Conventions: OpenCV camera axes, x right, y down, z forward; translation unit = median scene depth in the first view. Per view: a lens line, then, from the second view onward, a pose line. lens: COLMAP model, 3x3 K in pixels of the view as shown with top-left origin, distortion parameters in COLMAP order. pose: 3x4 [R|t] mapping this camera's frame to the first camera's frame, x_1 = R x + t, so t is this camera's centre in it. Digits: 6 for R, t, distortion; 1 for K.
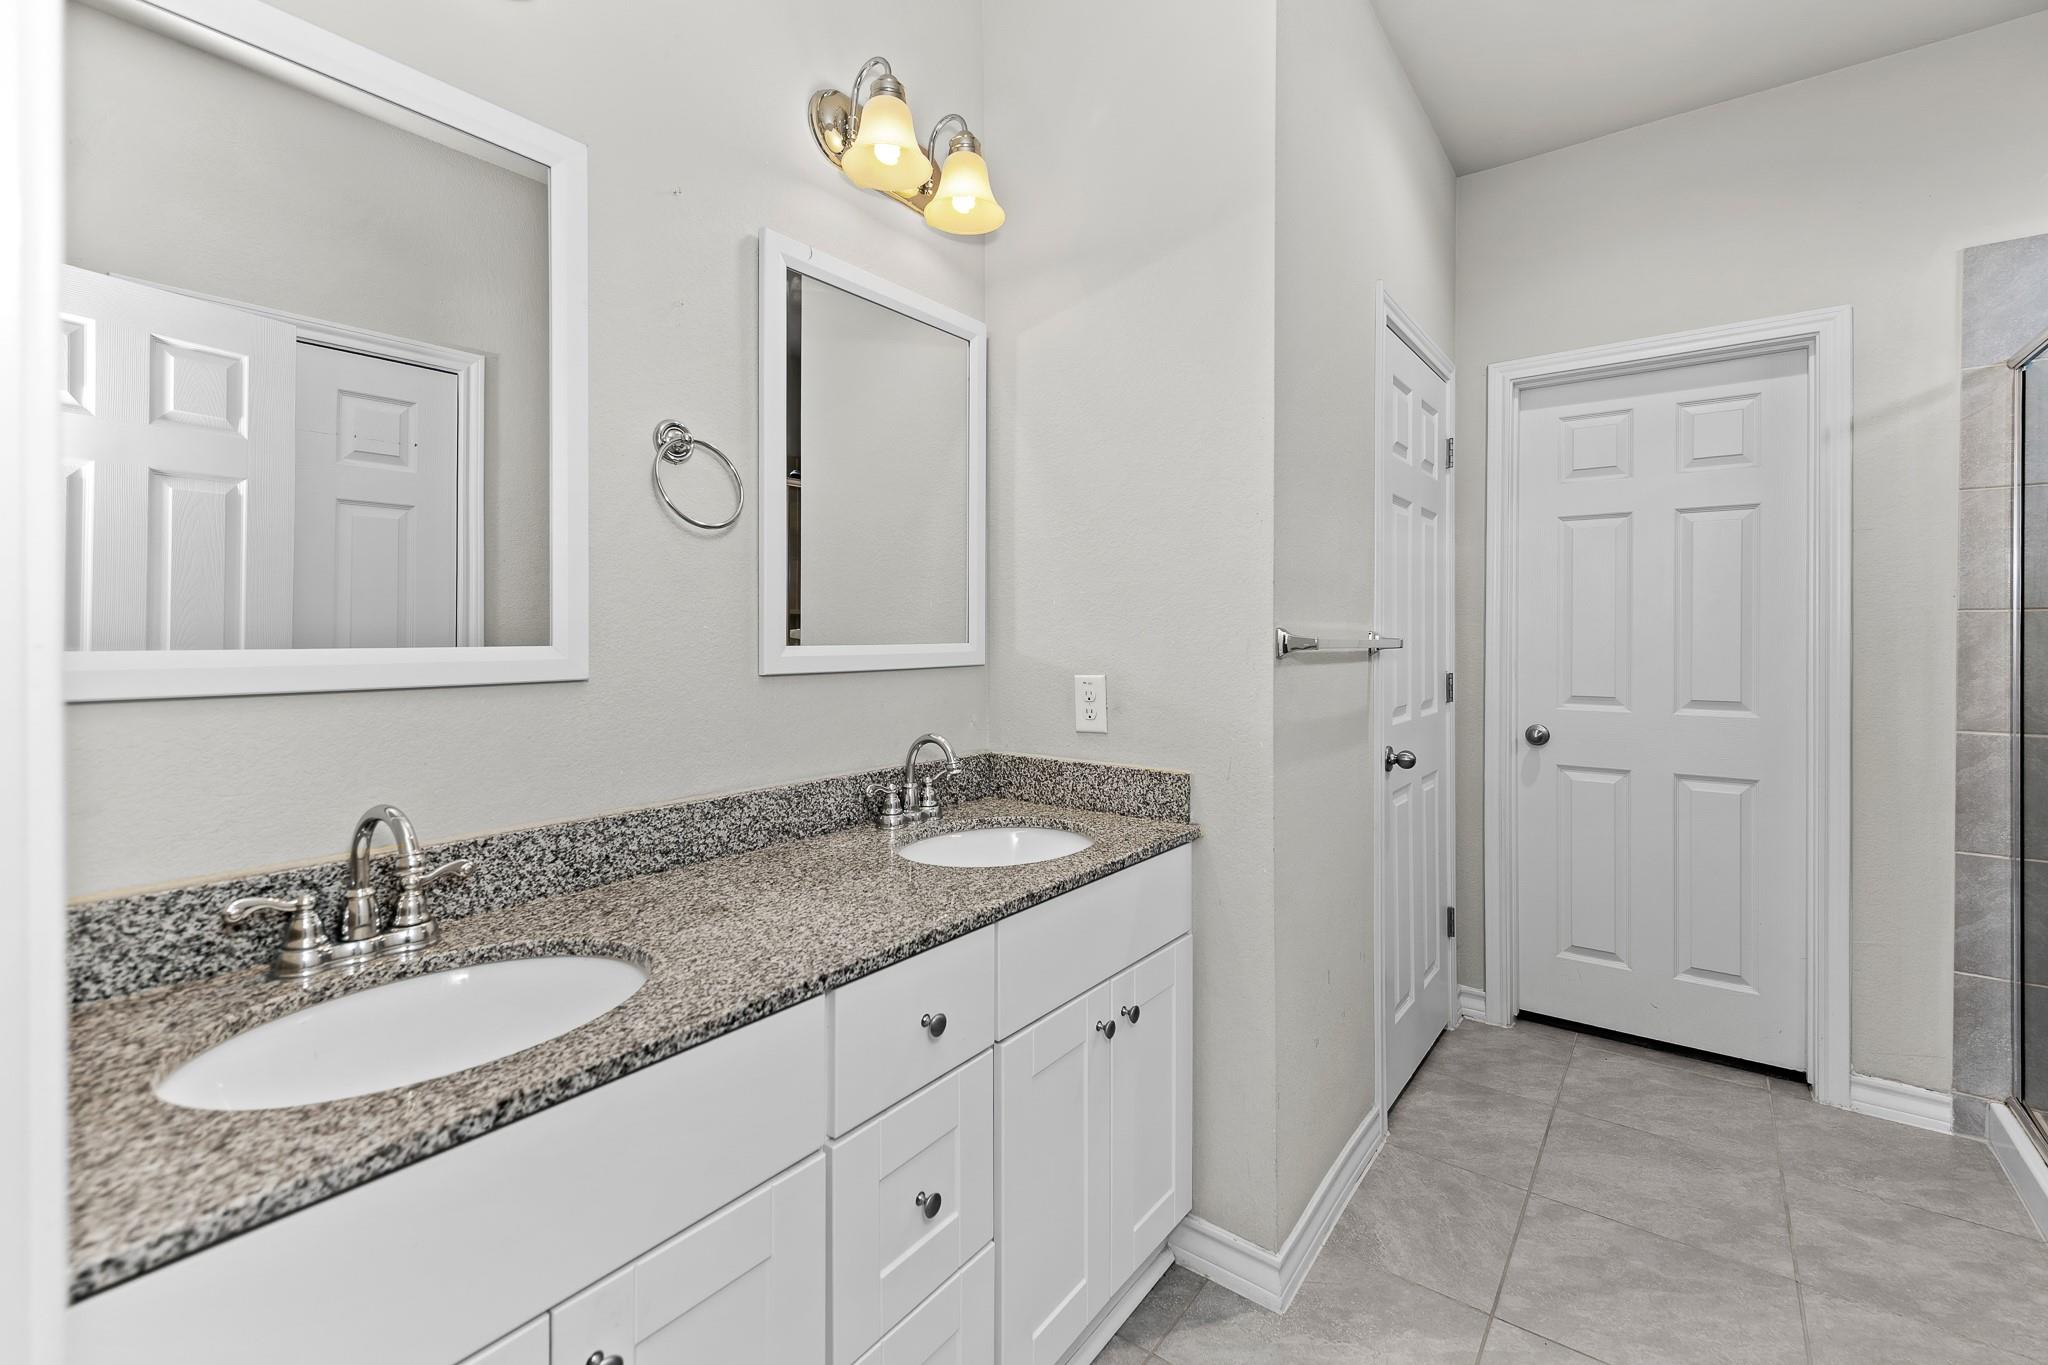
lens RADIAL K [[894.9, 0, 1028.9], [0, 894.9, 634.2], [0, 0, 1]] dist [0.010616, -0.007104]
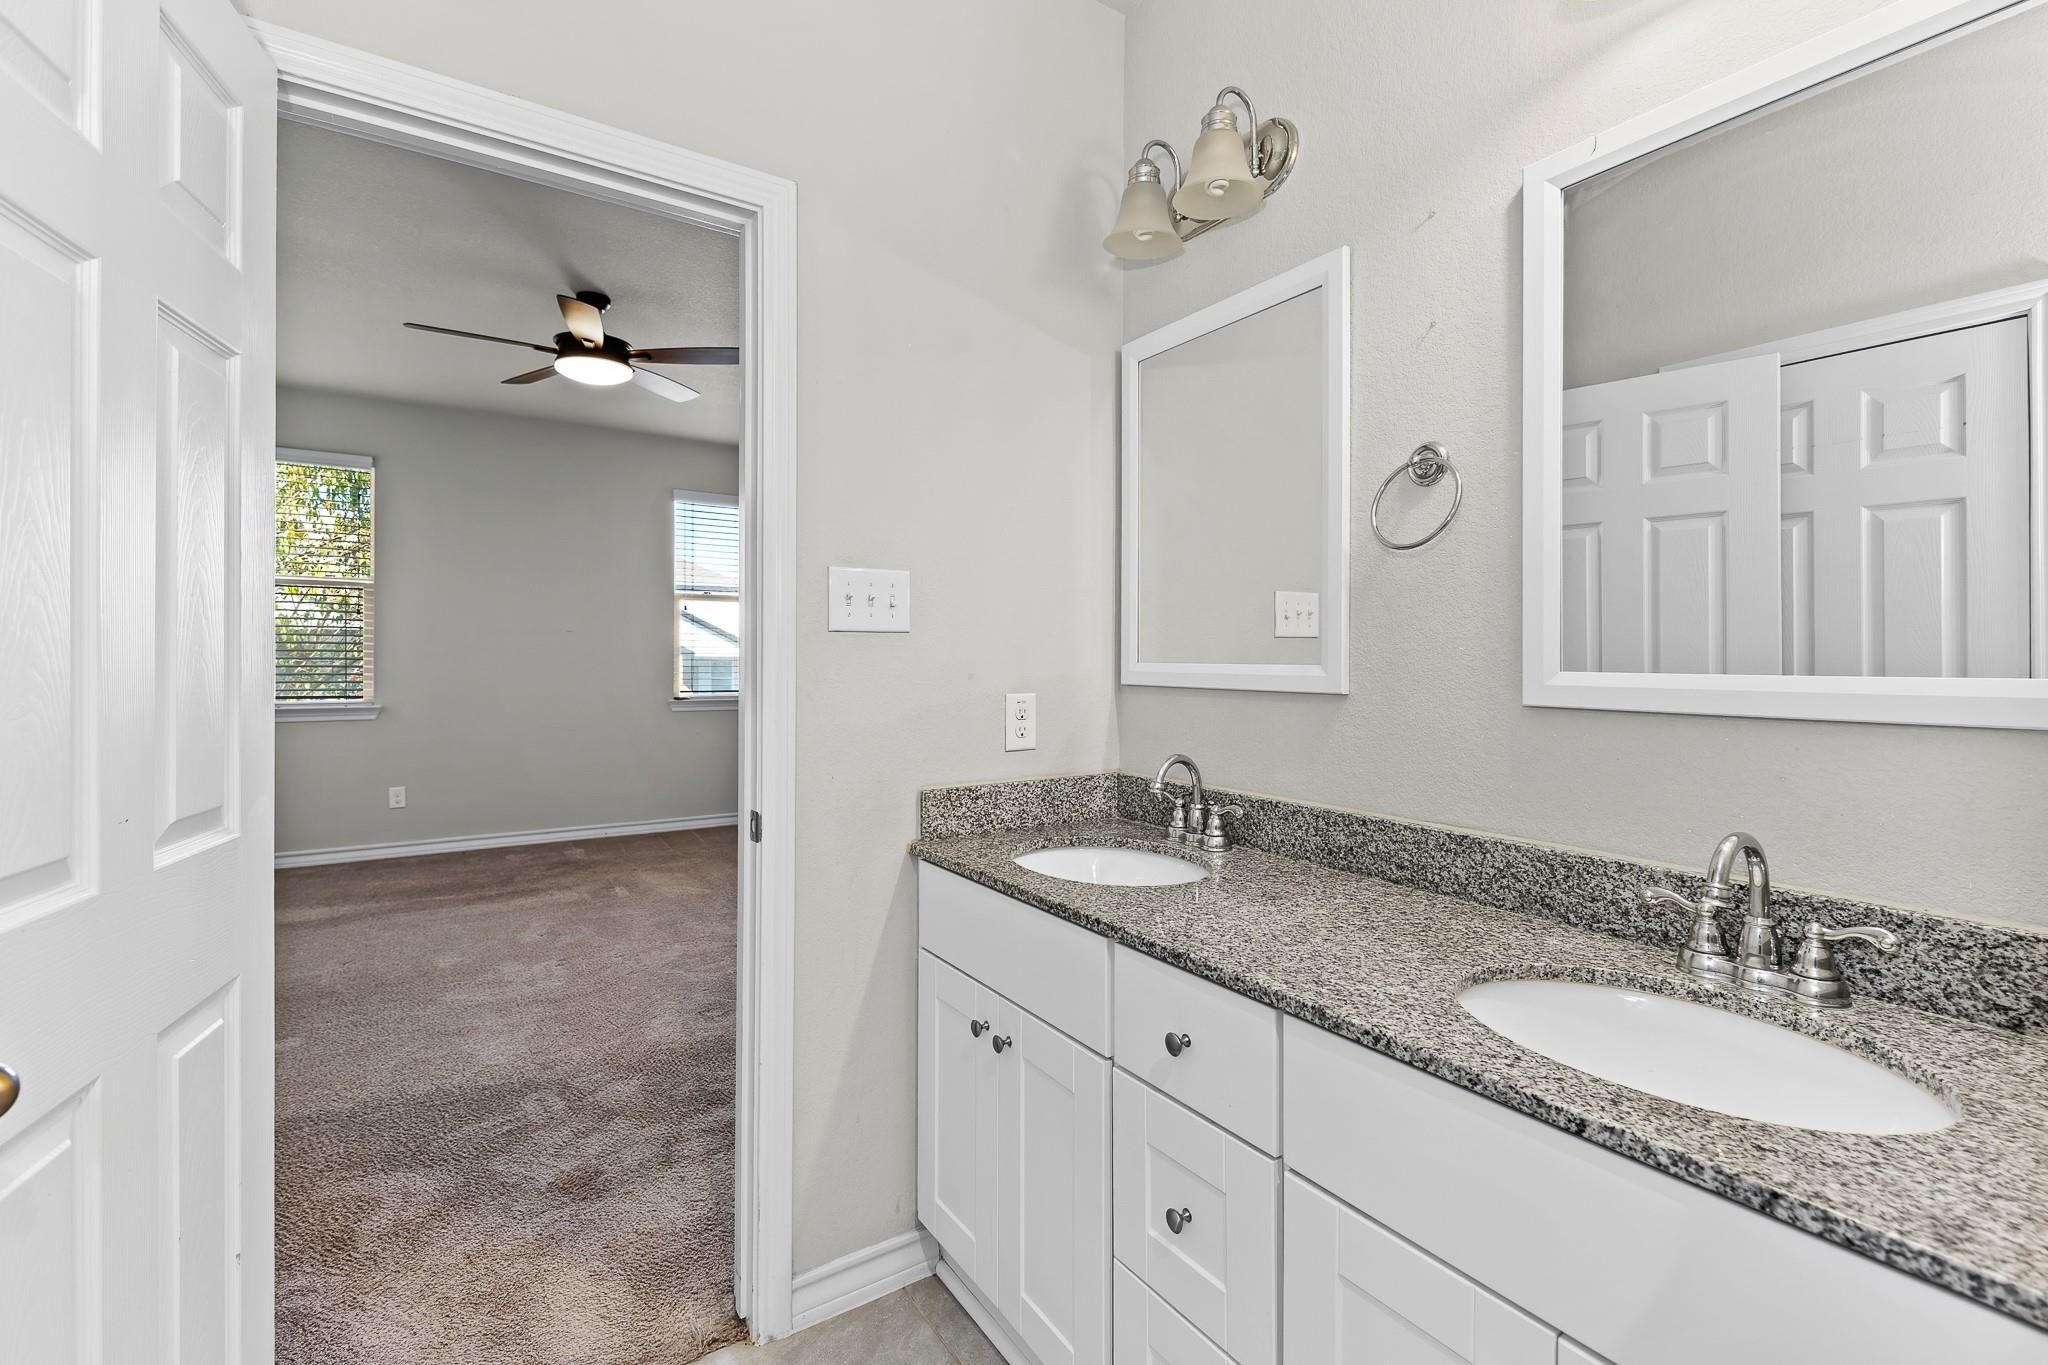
lens RADIAL K [[894.9, 0, 1057.1], [0, 894.9, 665.7], [0, 0, 1]] dist [0.010616, -0.007104]
pose [[-0.325295, 0.004459, -0.945602, 0.534957], [-0.006605, 0.999954, 0.006988, 0.003846], [0.945589, 0.008518, -0.325251, 0.724072]]
